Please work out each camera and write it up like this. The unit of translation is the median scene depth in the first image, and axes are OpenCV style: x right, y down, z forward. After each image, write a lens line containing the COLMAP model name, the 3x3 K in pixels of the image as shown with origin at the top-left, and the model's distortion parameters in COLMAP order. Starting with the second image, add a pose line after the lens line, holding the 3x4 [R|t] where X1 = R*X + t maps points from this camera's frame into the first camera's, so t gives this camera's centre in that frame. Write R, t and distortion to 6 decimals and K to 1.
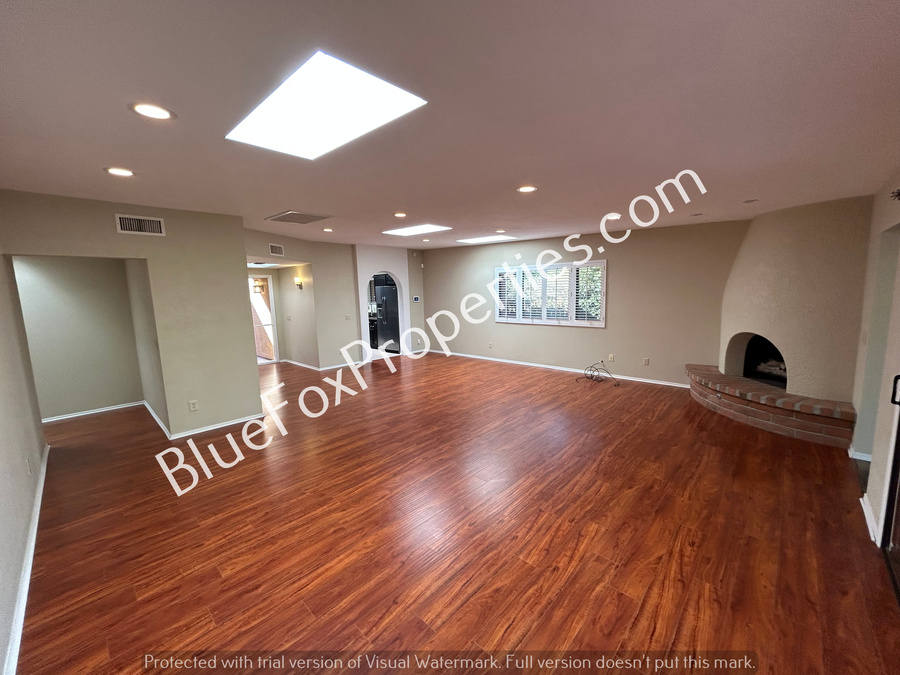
lens RADIAL K [[360.5, 0, 448.0], [0, 360.5, 333.2], [0, 0, 1]] dist [-0.000063, -0.000050]
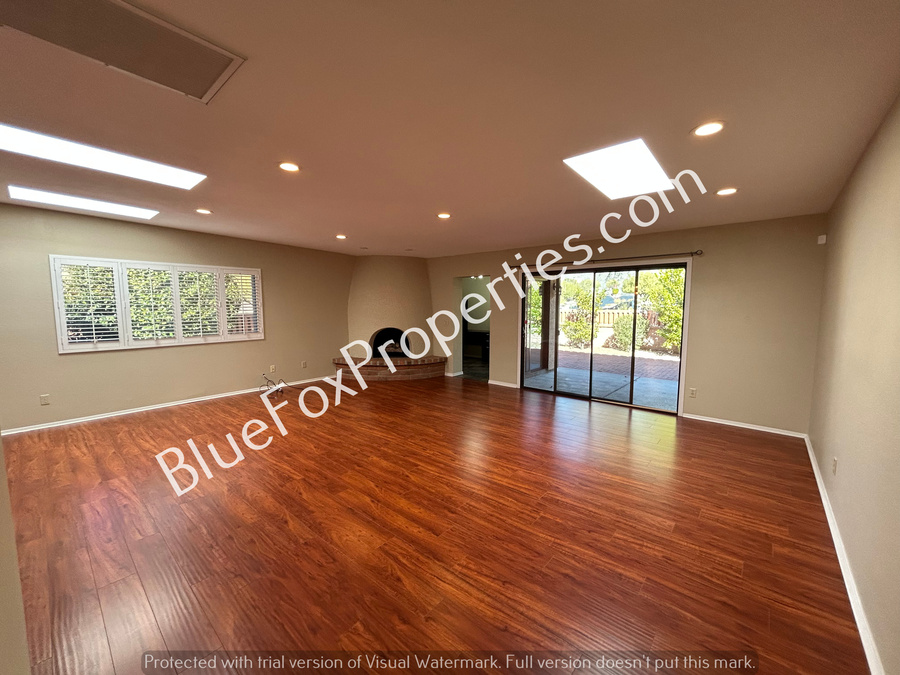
lens RADIAL K [[360.5, 0, 447.5], [0, 360.5, 334.2], [0, 0, 1]] dist [-0.000063, -0.000050]
pose [[-0.044011, -0.059329, 0.997268, -1.213632], [0.122190, 0.990421, 0.064314, -0.068001], [-0.991530, 0.124687, -0.036340, 1.196990]]
